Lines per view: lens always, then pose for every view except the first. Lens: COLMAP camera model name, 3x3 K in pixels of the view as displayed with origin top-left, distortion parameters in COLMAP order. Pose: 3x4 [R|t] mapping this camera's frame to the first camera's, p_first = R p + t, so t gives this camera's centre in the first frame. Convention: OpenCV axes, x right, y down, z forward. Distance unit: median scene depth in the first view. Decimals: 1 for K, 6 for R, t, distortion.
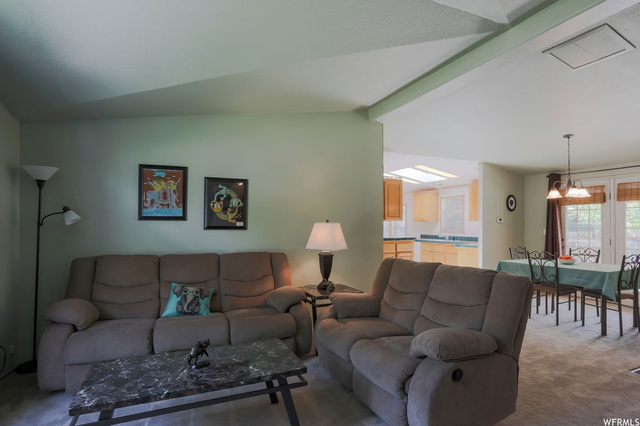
lens RADIAL K [[338.1, 0, 315.3], [0, 338.1, 217.0], [0, 0, 1]] dist [-0.060239, 0.017088]
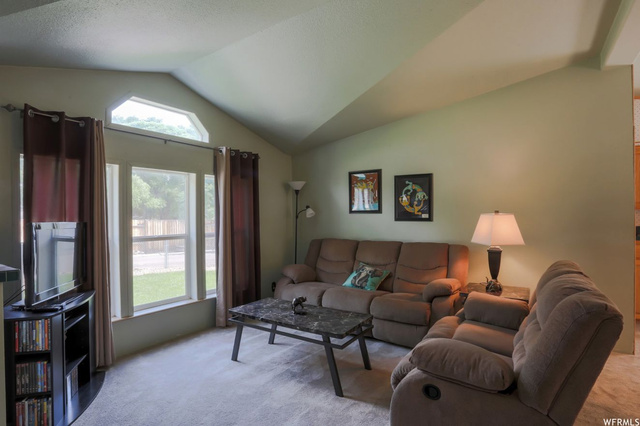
lens RADIAL K [[338.1, 0, 315.5], [0, 338.1, 213.0], [0, 0, 1]] dist [-0.060239, 0.017088]
pose [[0.529697, -0.013282, -0.848083, 0.528718], [0.025589, 0.999672, 0.000326, 0.002589], [0.847801, -0.021874, 0.529863, 0.154538]]
